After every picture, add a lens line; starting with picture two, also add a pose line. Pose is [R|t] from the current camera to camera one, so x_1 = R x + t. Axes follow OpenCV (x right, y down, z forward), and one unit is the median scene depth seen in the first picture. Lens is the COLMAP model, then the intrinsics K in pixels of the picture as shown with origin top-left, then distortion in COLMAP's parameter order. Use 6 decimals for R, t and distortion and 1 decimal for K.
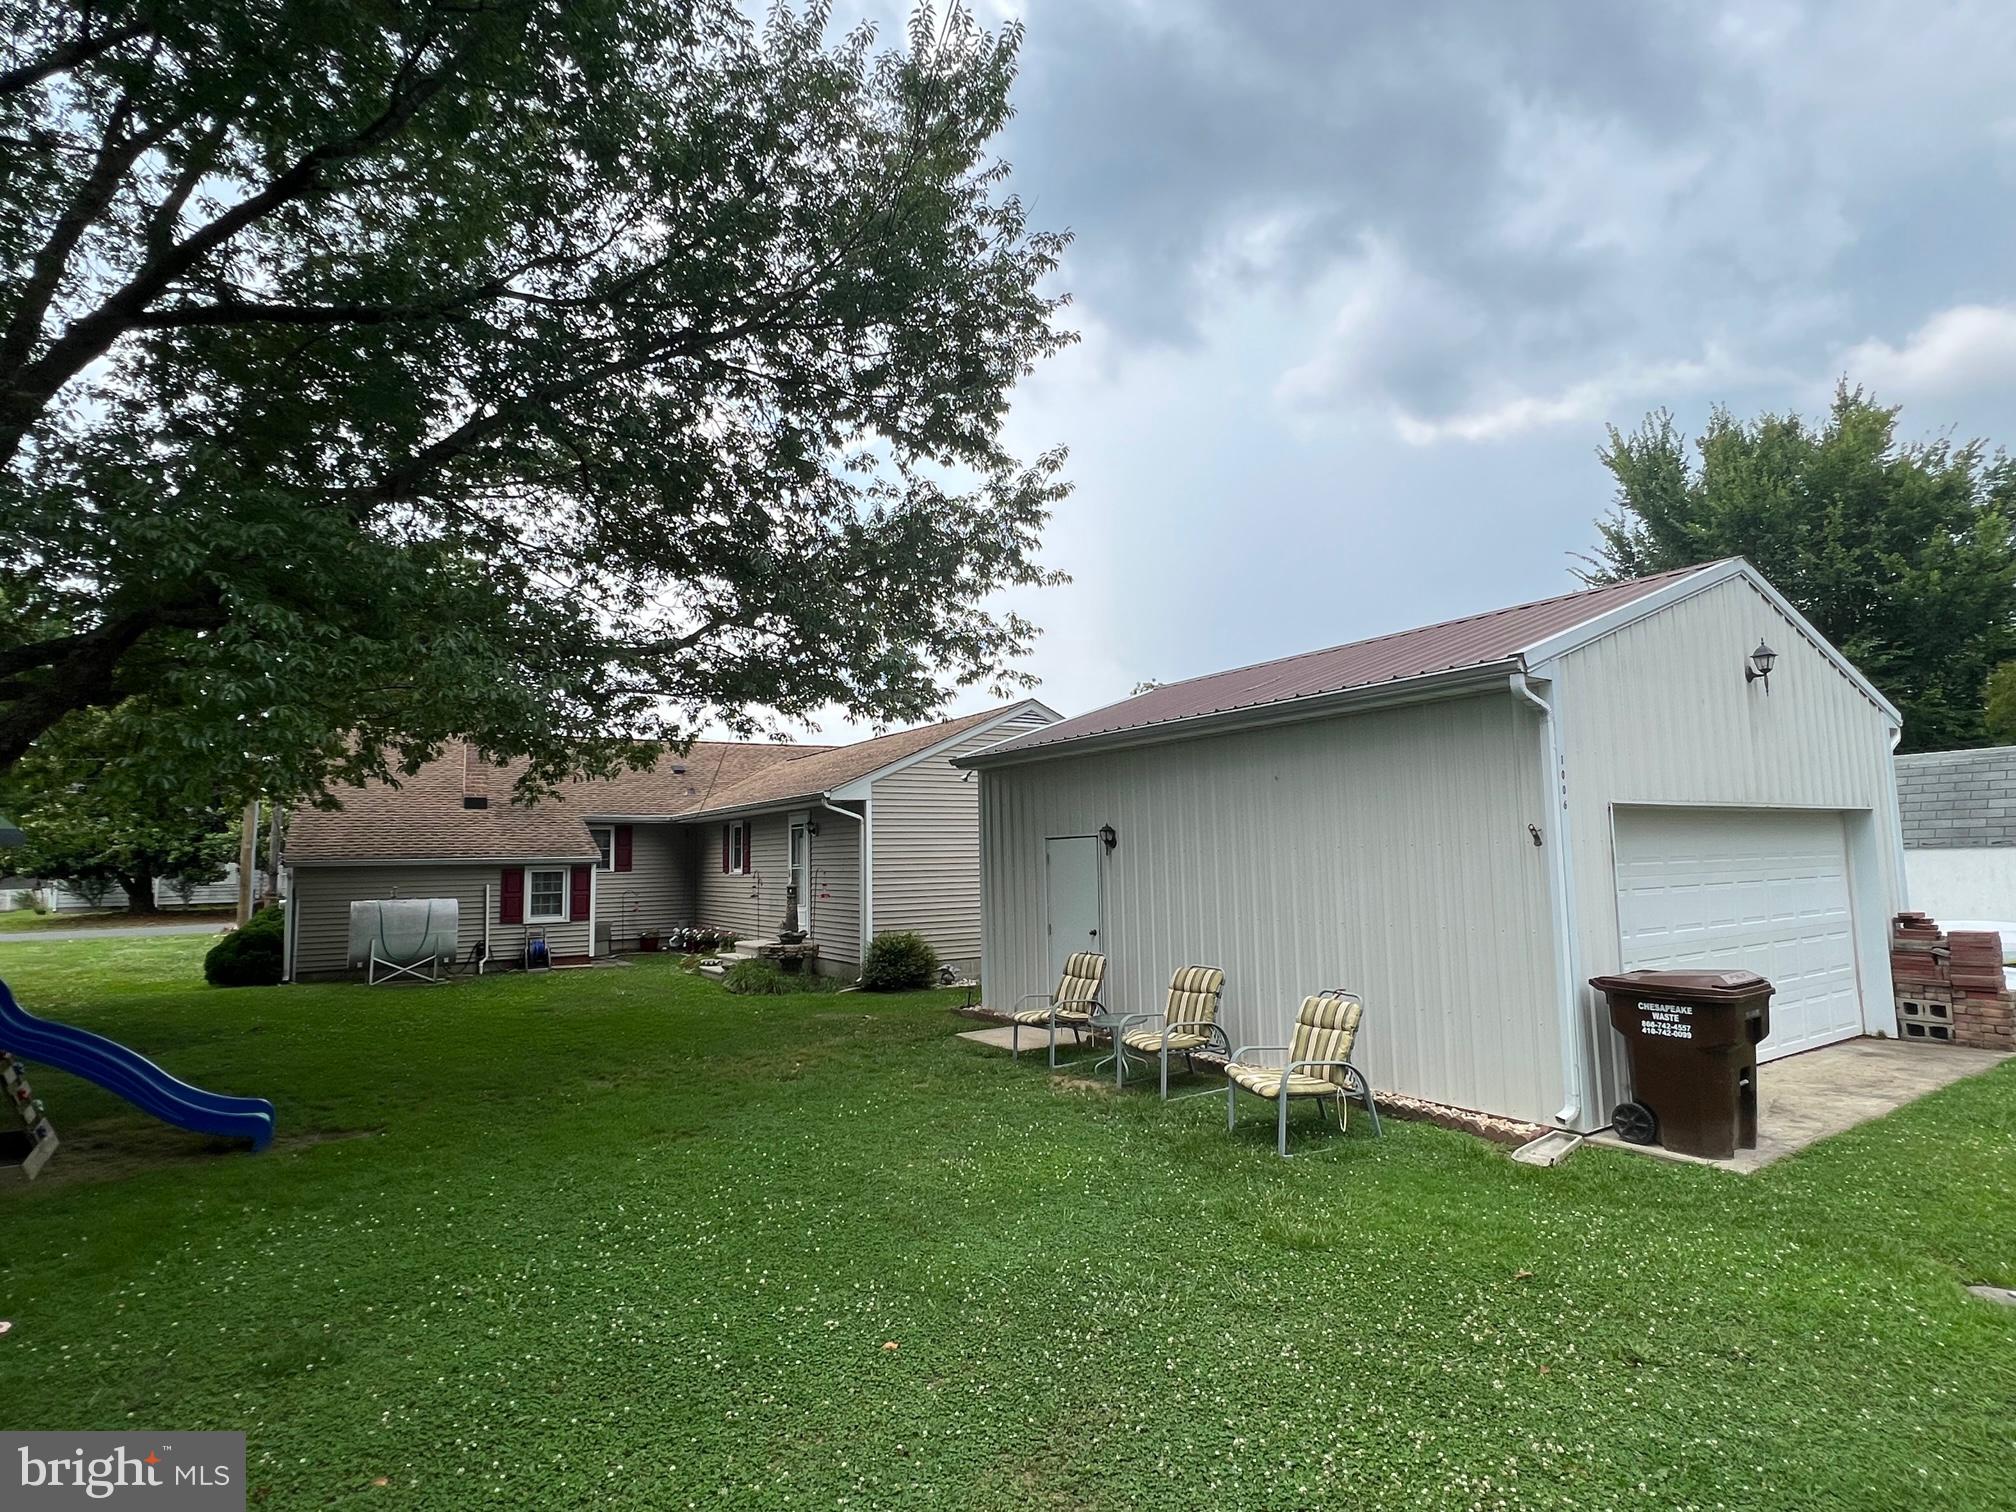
lens RADIAL K [[1020.6, 0, 1009.1], [0, 1020.6, 760.4], [0, 0, 1]] dist [-0.002870, 0.002637]
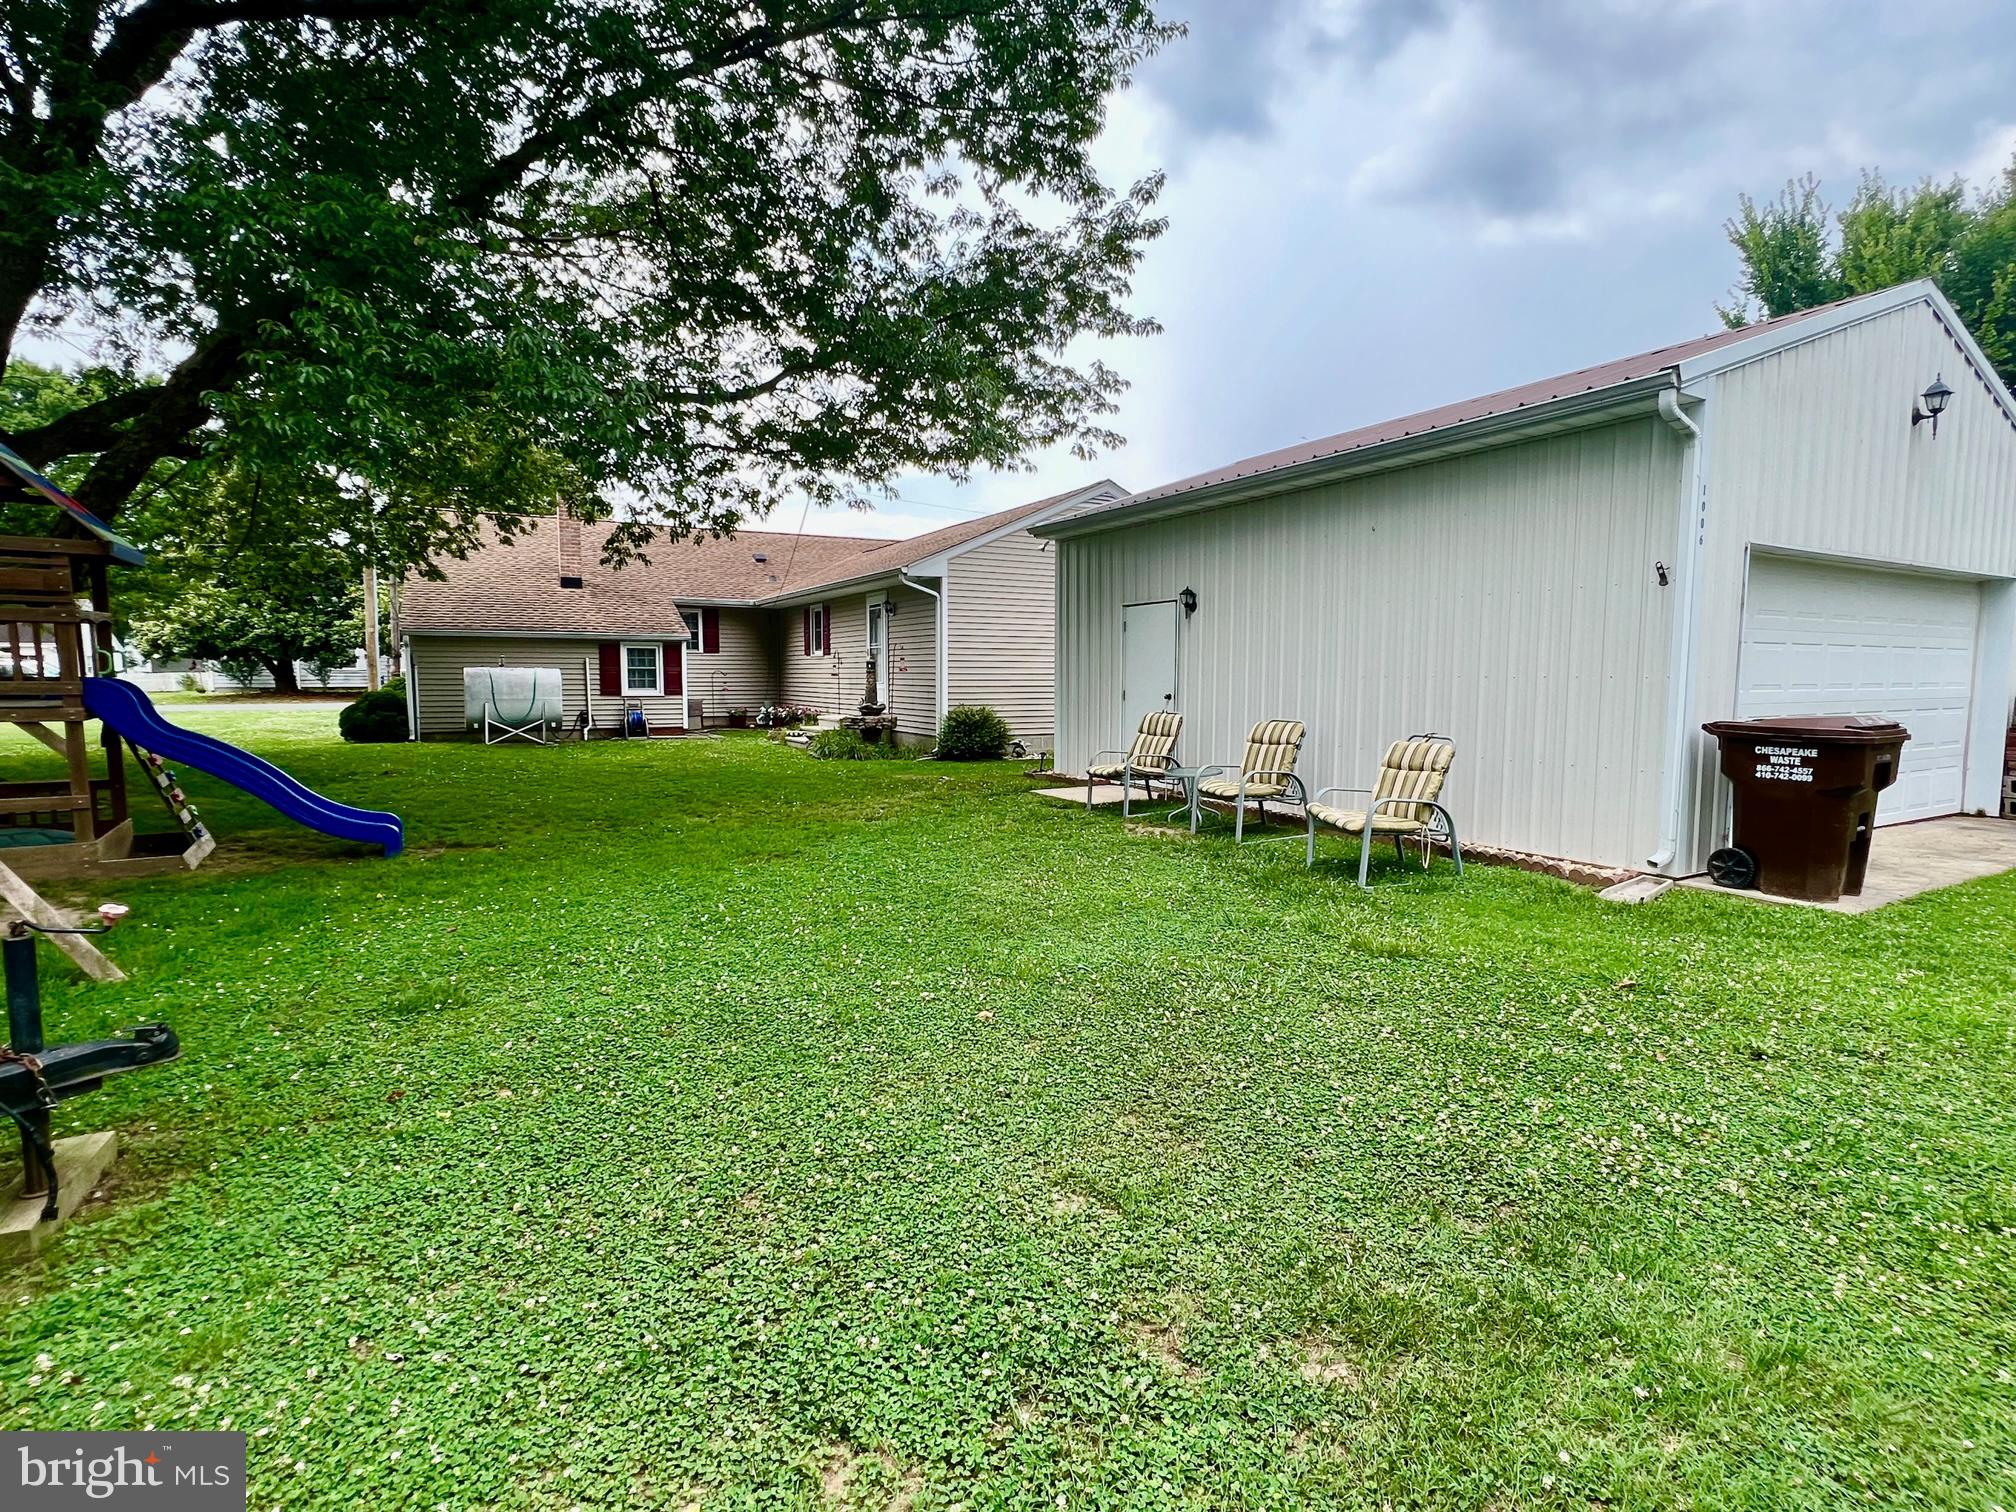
lens RADIAL K [[965.3, 0, 1009.5], [0, 965.3, 755.2], [0, 0, 1]] dist [-0.002510, 0.002148]
pose [[0.997860, 0.028105, -0.059042, -0.024412], [-0.016996, 0.983363, 0.180853, 0.082365], [0.063142, -0.179462, 0.981736, 0.058028]]
